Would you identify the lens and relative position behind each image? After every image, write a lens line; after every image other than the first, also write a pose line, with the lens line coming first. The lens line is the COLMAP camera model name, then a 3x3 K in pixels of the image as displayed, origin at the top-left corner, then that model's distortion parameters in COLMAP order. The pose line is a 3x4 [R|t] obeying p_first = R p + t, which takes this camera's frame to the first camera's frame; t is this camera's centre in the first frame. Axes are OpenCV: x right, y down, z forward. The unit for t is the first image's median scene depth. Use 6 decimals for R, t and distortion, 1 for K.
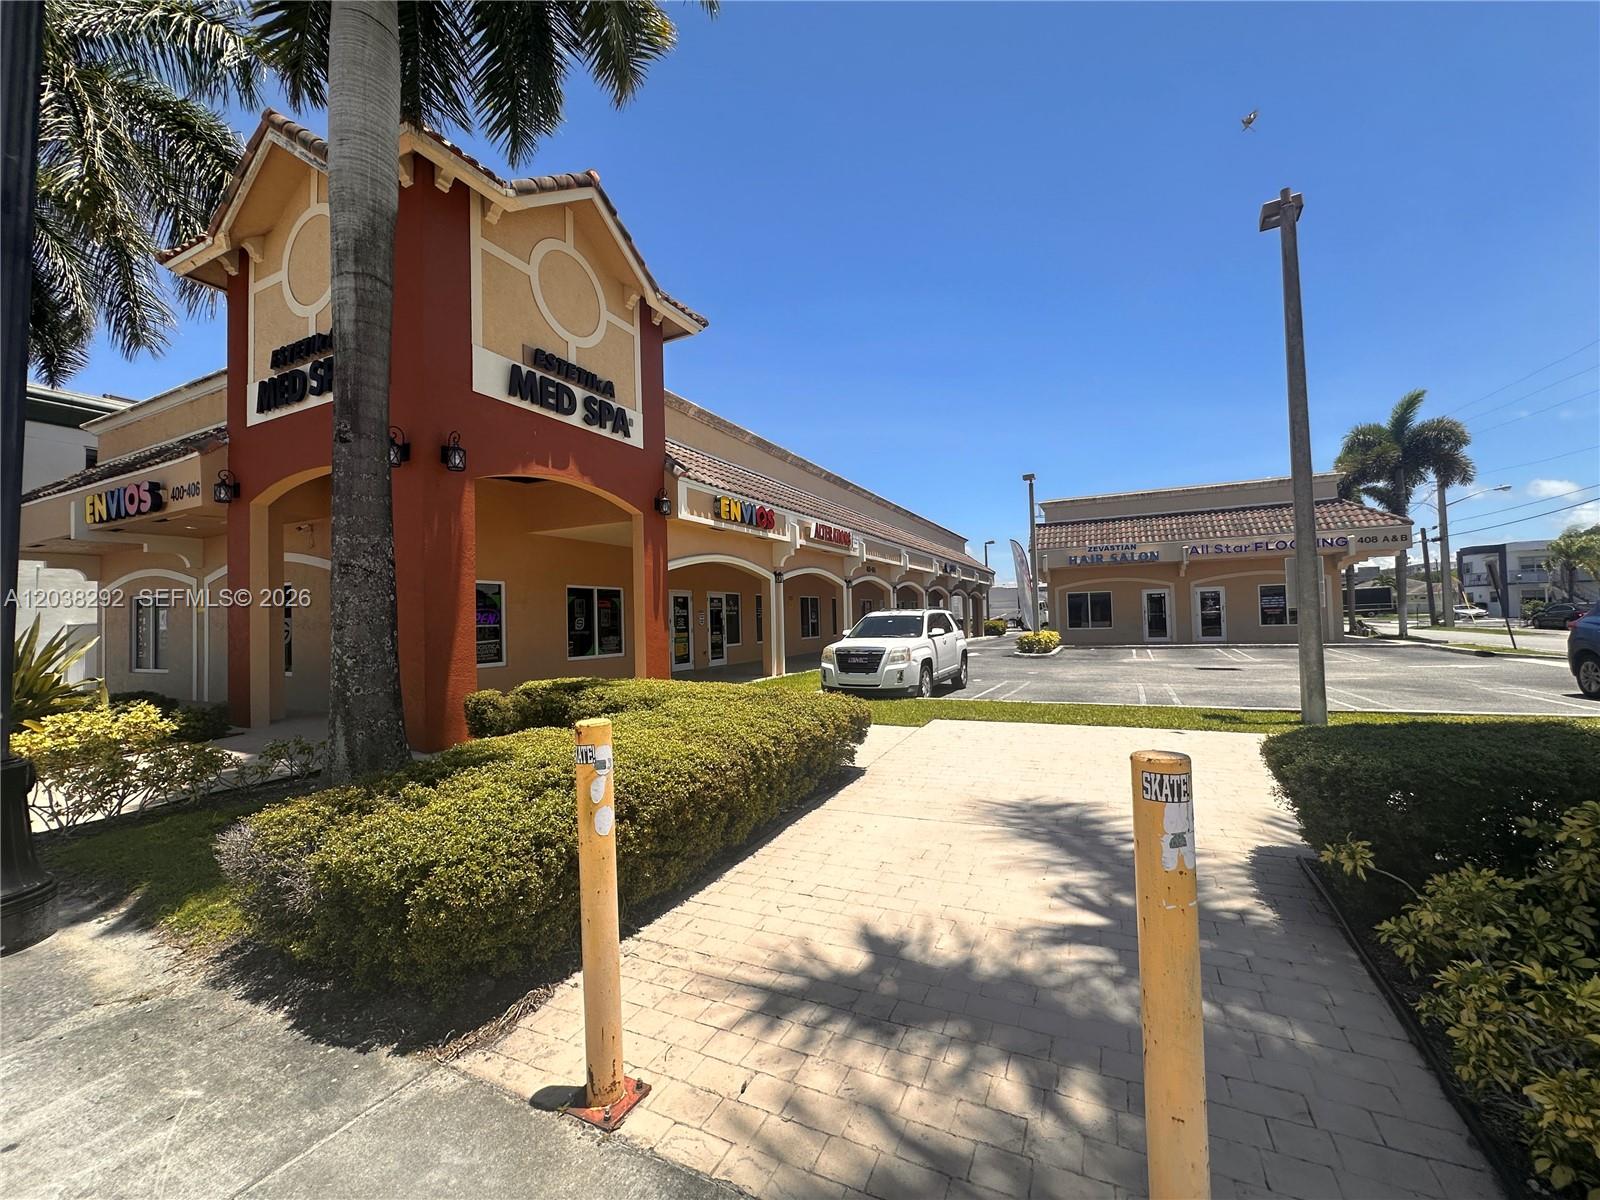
lens RADIAL K [[645.5, 0, 795.8], [0, 645.5, 602.5], [0, 0, 1]] dist [-0.002715, 0.000232]
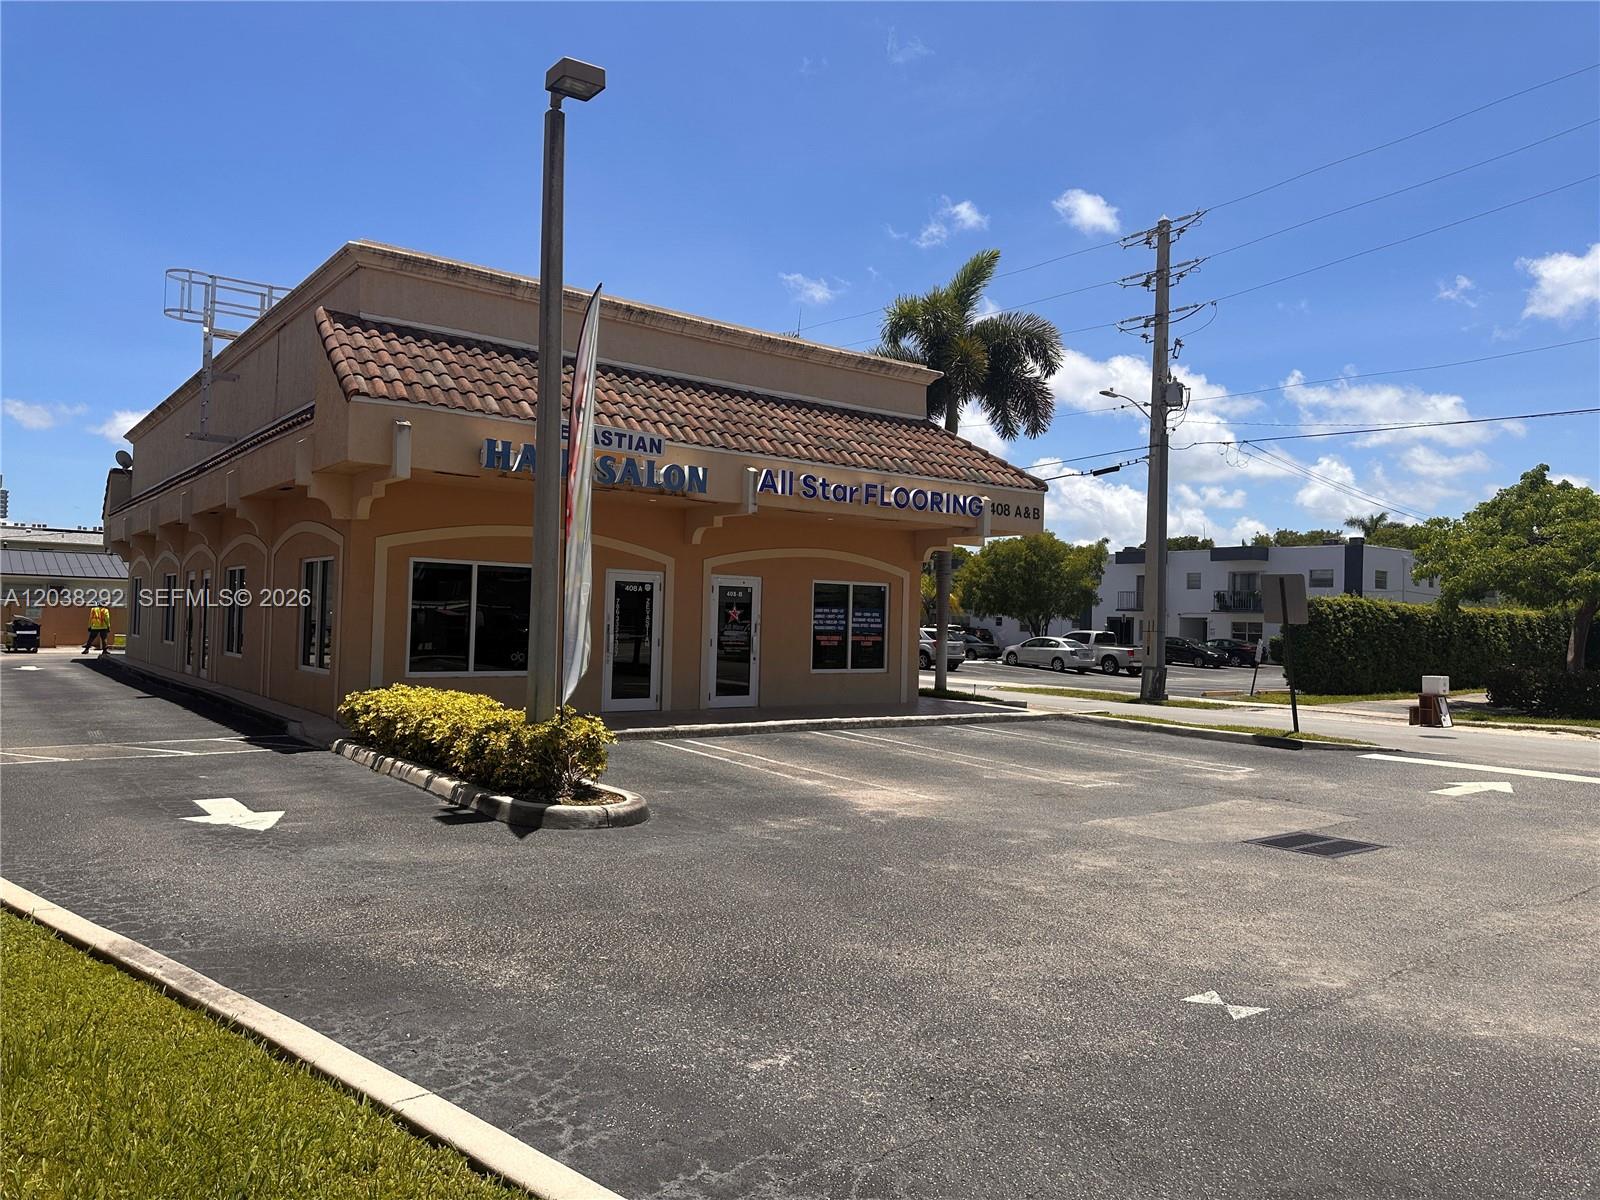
lens RADIAL K [[1113.0, 0, 793.0], [0, 1113.0, 603.7], [0, 0, 1]] dist [0.119660, -0.150735]
pose [[0.451033, 0.051538, 0.891018, 0.052982], [-0.064490, 0.997604, -0.025058, 0.022124], [-0.890174, -0.046160, 0.453276, 1.559250]]
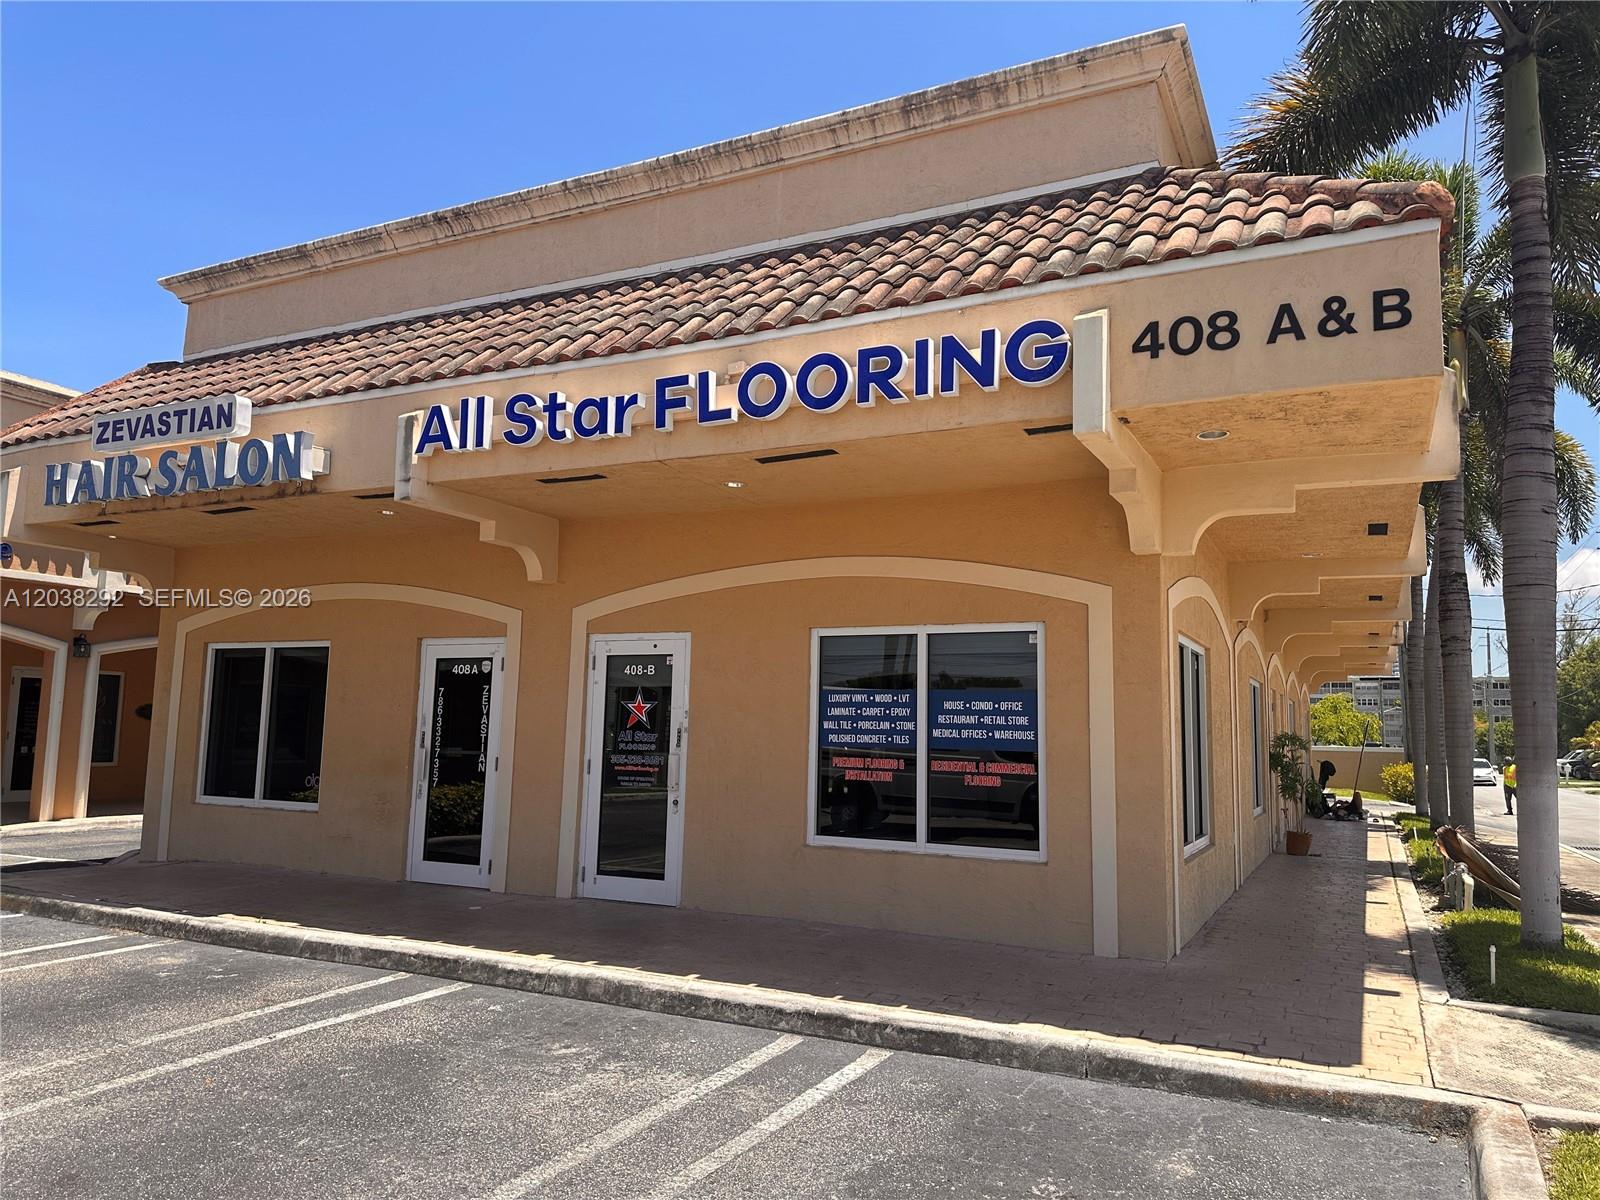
lens RADIAL K [[1128.4, 0, 778.5], [0, 1128.4, 602.2], [0, 0, 1]] dist [0.110081, -0.162970]
pose [[0.998510, 0.047312, -0.027175, 1.689897], [-0.049493, 0.995054, -0.086132, -0.012494], [0.022965, 0.087349, 0.995913, 1.542595]]
